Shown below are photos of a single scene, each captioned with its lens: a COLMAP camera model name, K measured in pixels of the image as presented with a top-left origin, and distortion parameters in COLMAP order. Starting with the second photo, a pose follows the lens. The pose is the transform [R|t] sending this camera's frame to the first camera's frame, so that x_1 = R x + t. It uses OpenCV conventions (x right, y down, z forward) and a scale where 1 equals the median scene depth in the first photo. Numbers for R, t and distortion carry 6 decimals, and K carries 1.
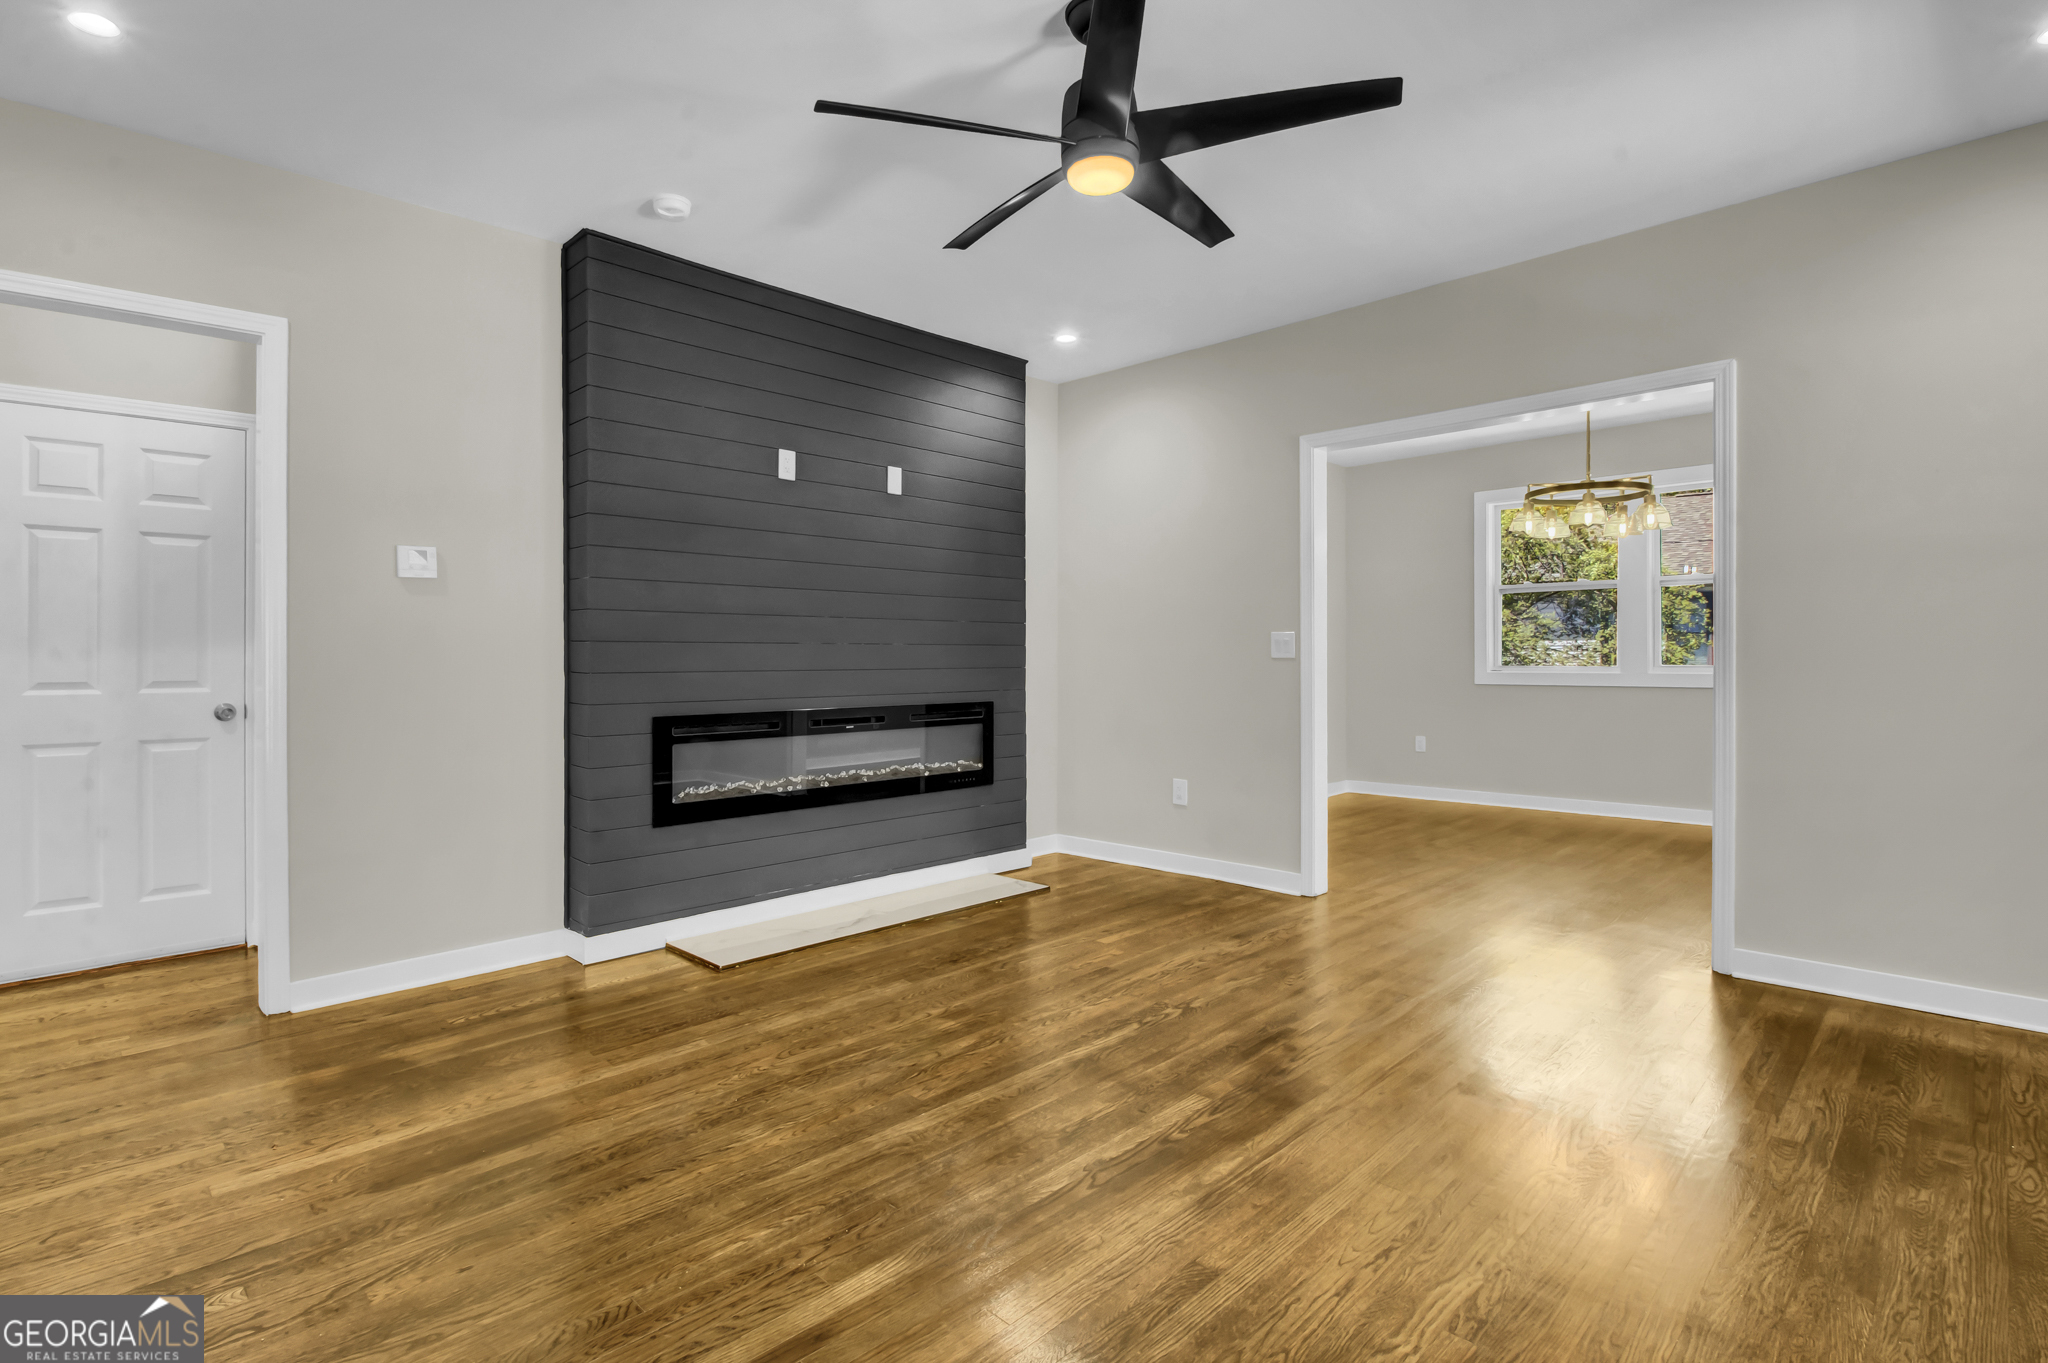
lens RADIAL K [[1000.3, 0, 985.3], [0, 1000.3, 660.3], [0, 0, 1]] dist [-0.013066, -0.001441]
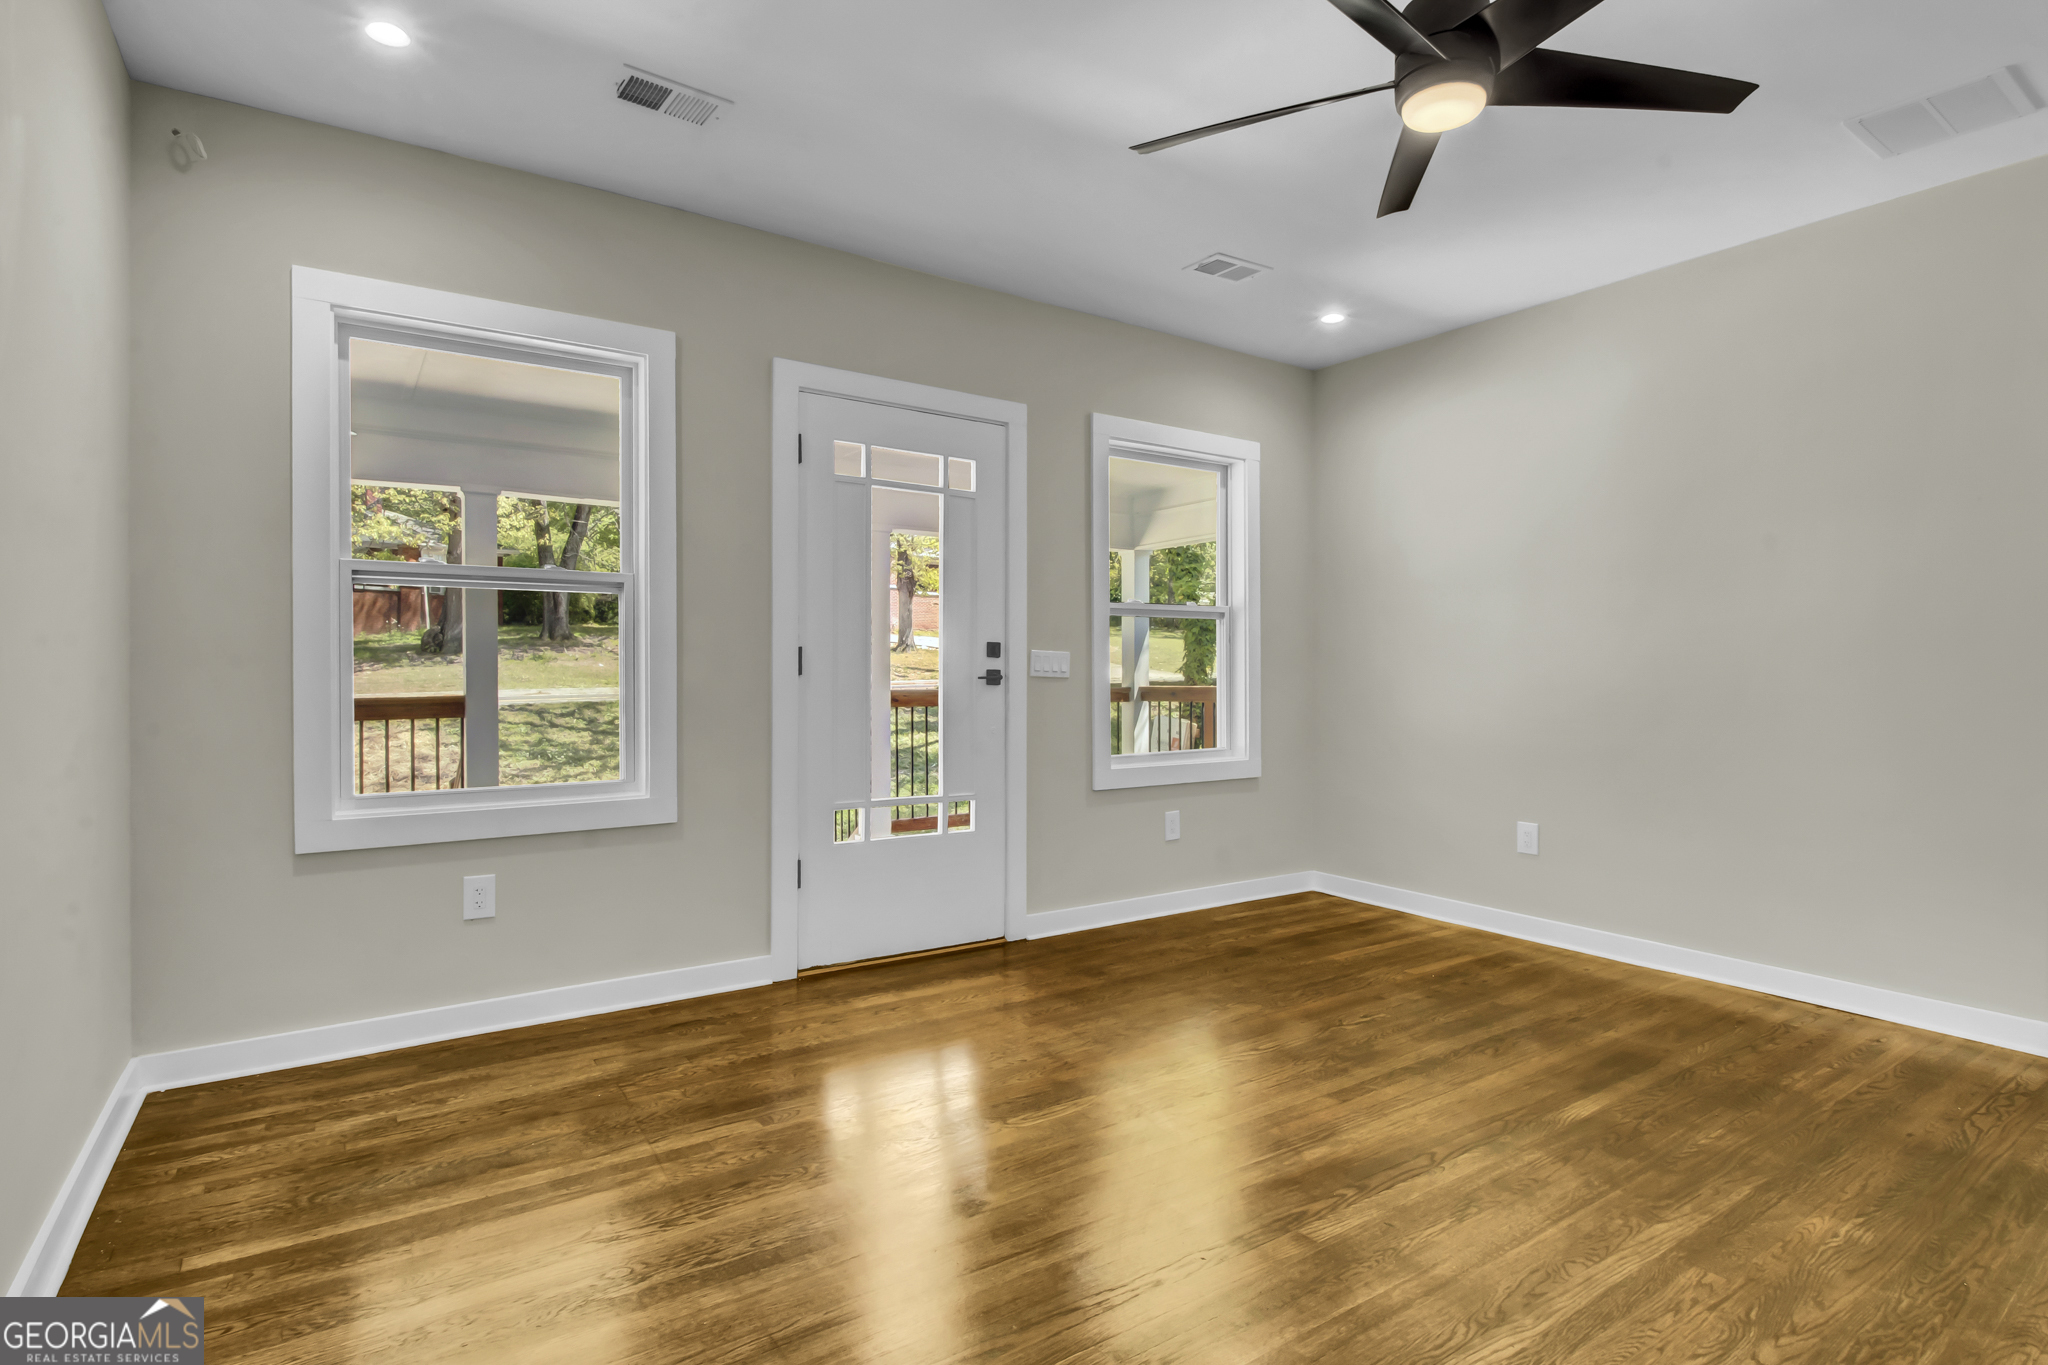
lens RADIAL K [[1008.7, 0, 1024.0], [0, 1008.7, 682.5], [0, 0, 1]] dist [-0.017412, -0.000842]
pose [[-0.986301, -0.000581, 0.164957, 0.224045], [0.002281, 0.999850, 0.017162, -0.008691], [-0.164942, 0.017304, -0.986152, 1.305588]]
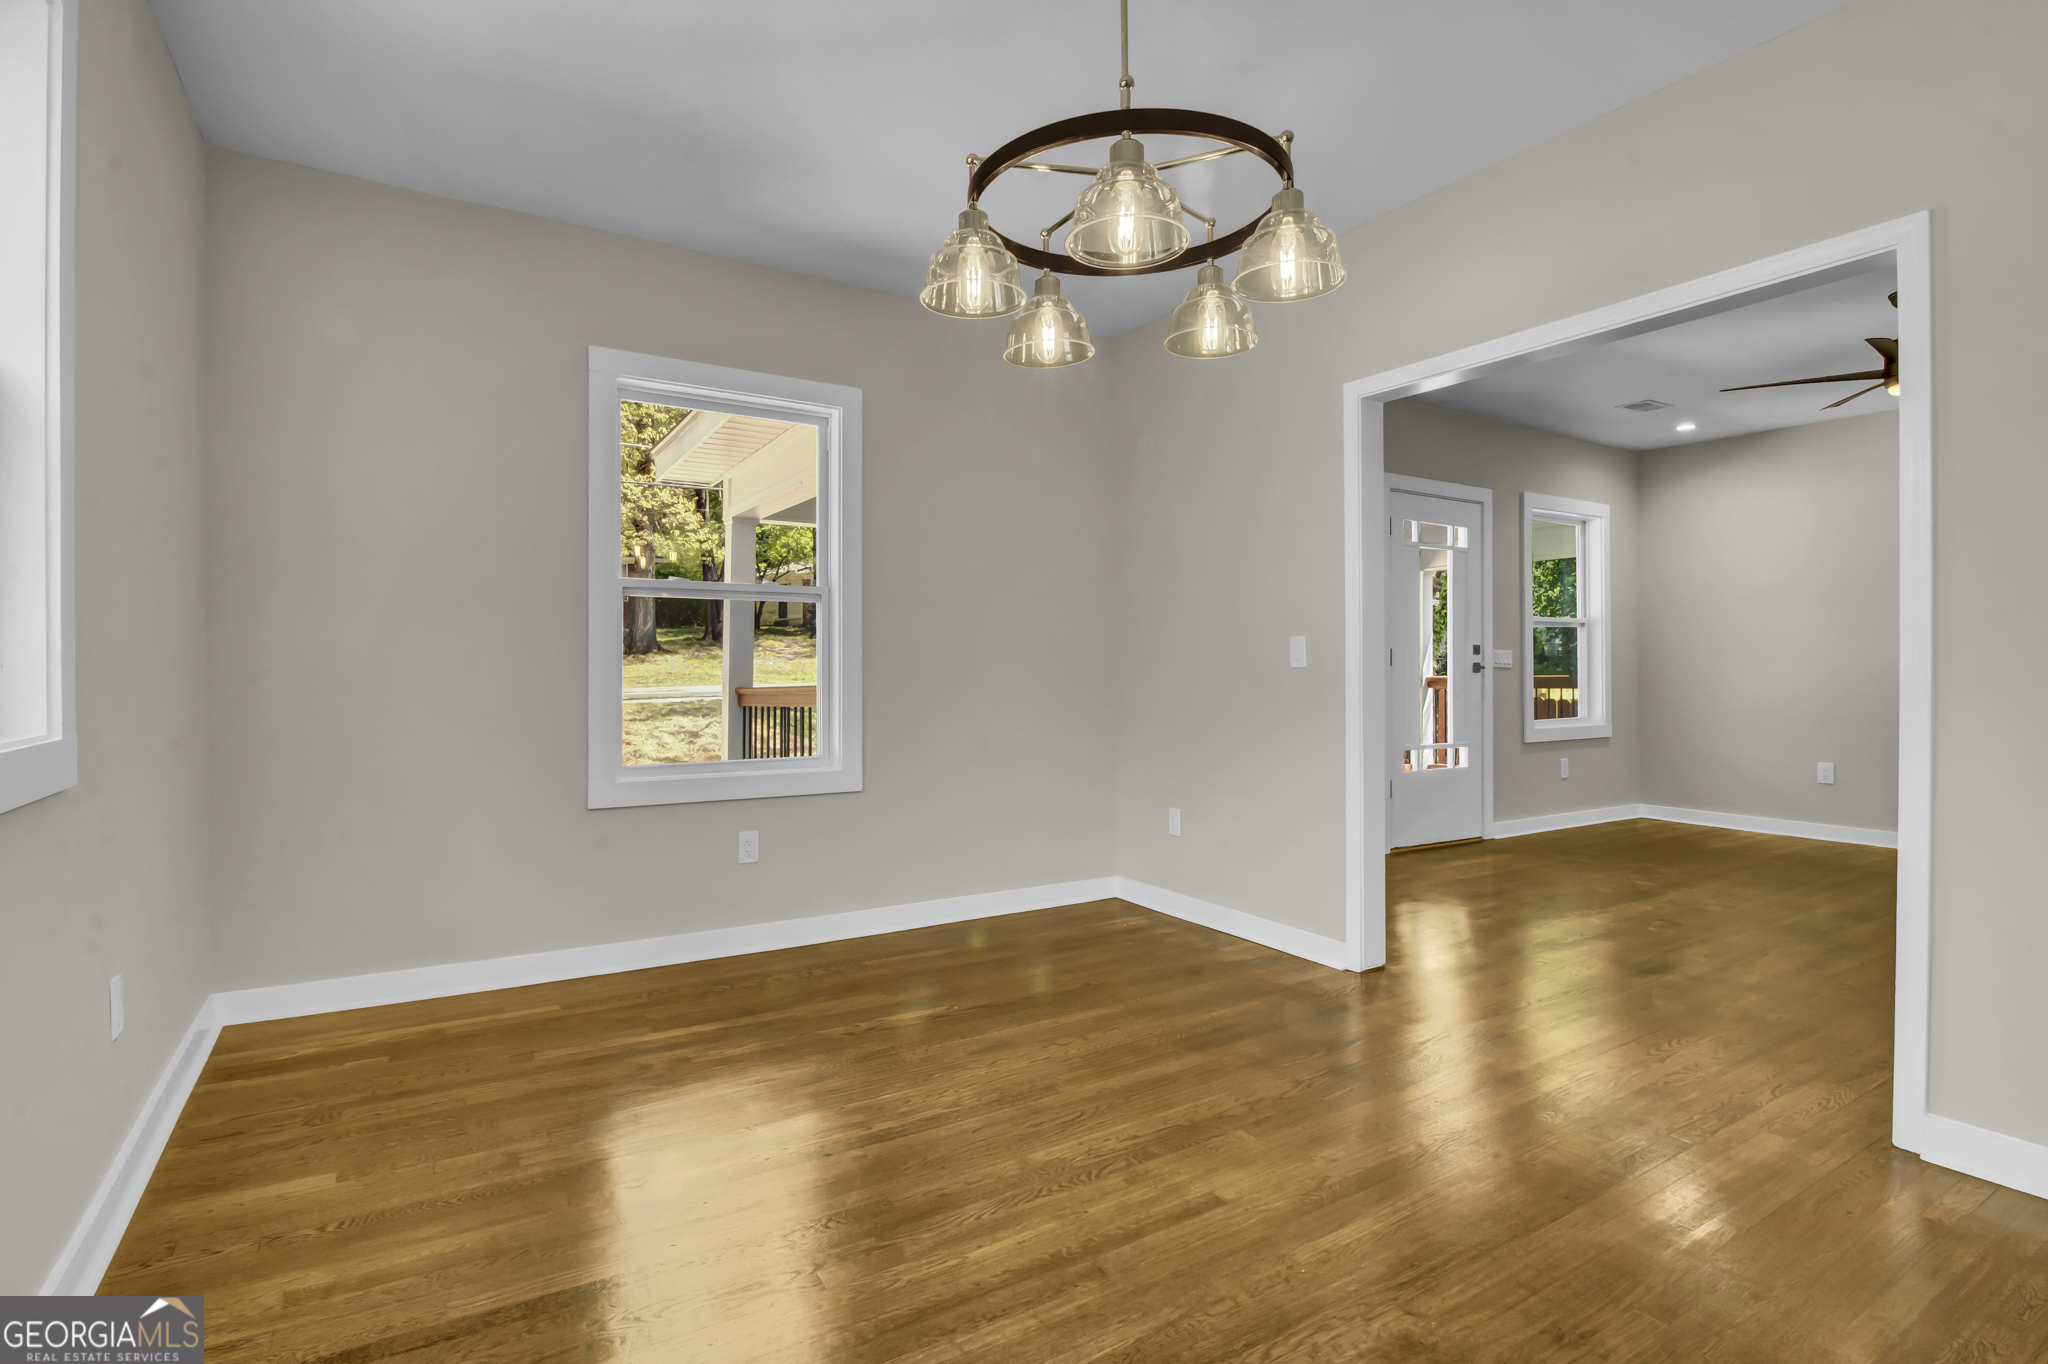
lens RADIAL K [[1008.7, 0, 1024.0], [0, 1008.7, 682.0], [0, 0, 1]] dist [-0.017412, -0.000842]
pose [[-0.977996, 0.004018, 0.208587, 0.877552], [0.007597, 0.999837, 0.016360, -0.004276], [-0.208487, 0.017585, -0.977867, 2.097518]]
